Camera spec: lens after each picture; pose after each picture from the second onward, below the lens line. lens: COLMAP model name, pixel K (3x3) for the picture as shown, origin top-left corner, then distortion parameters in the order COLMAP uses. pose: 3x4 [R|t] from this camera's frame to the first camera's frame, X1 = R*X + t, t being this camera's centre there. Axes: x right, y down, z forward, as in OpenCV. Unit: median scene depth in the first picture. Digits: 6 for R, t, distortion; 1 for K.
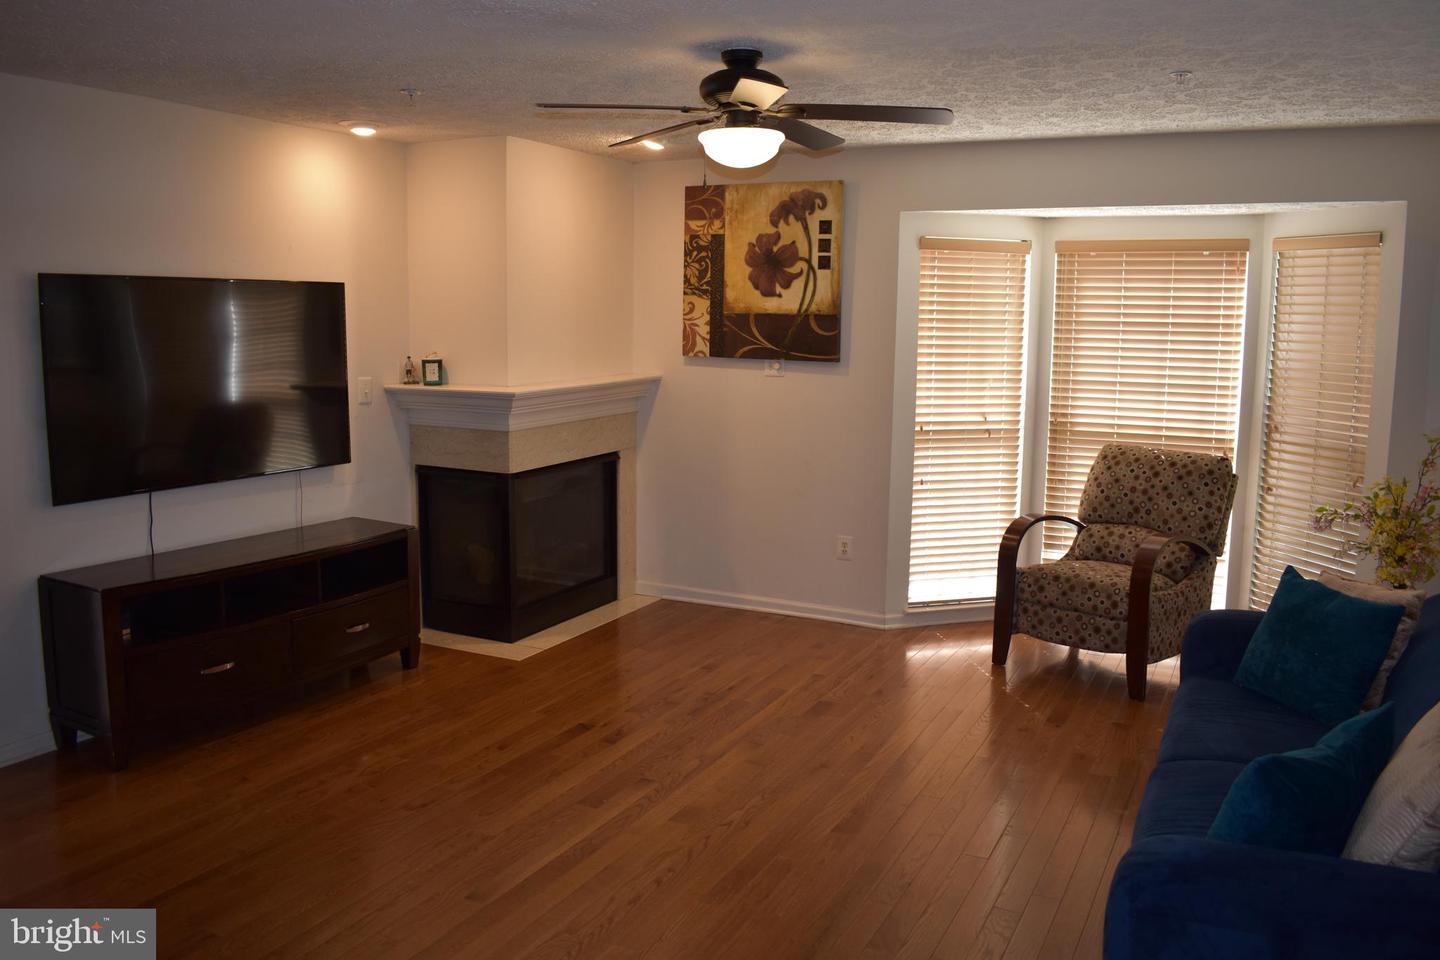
lens RADIAL K [[1130.0, 0, 720.0], [0, 1130.0, 480.0], [0, 0, 1]] dist [-0.079954, 0.000934]
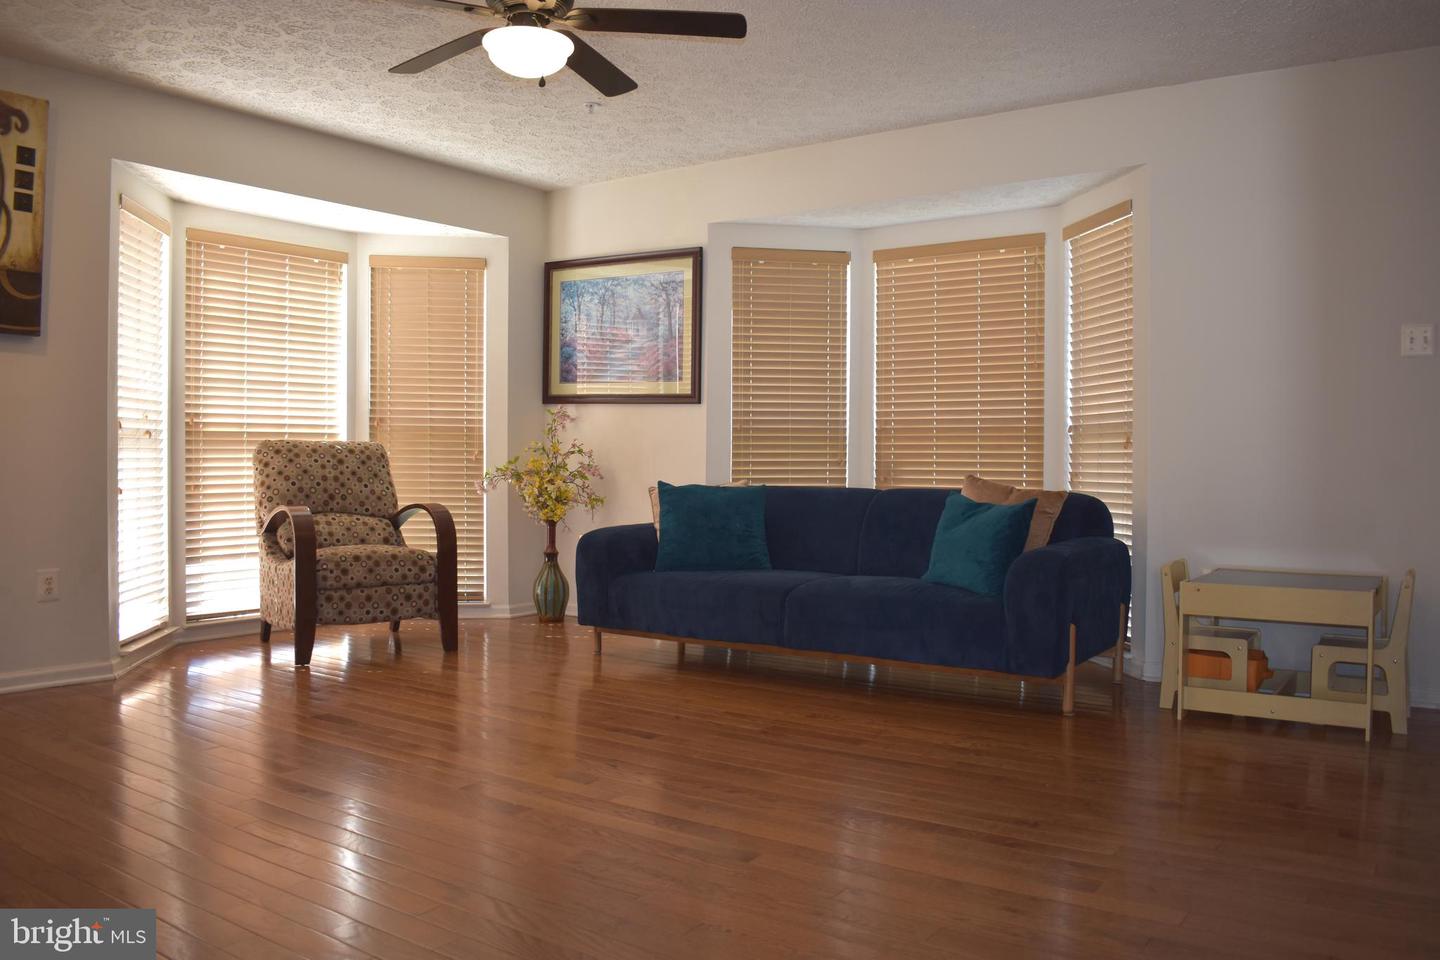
lens RADIAL K [[1150.9, 0, 720.0], [0, 1150.9, 480.0], [0, 0, 1]] dist [-0.077488, -0.002825]
pose [[0.147181, -0.032419, 0.988578, -0.601828], [0.135967, 0.990638, 0.012244, 0.046158], [-0.979720, 0.132612, 0.150211, 0.480239]]
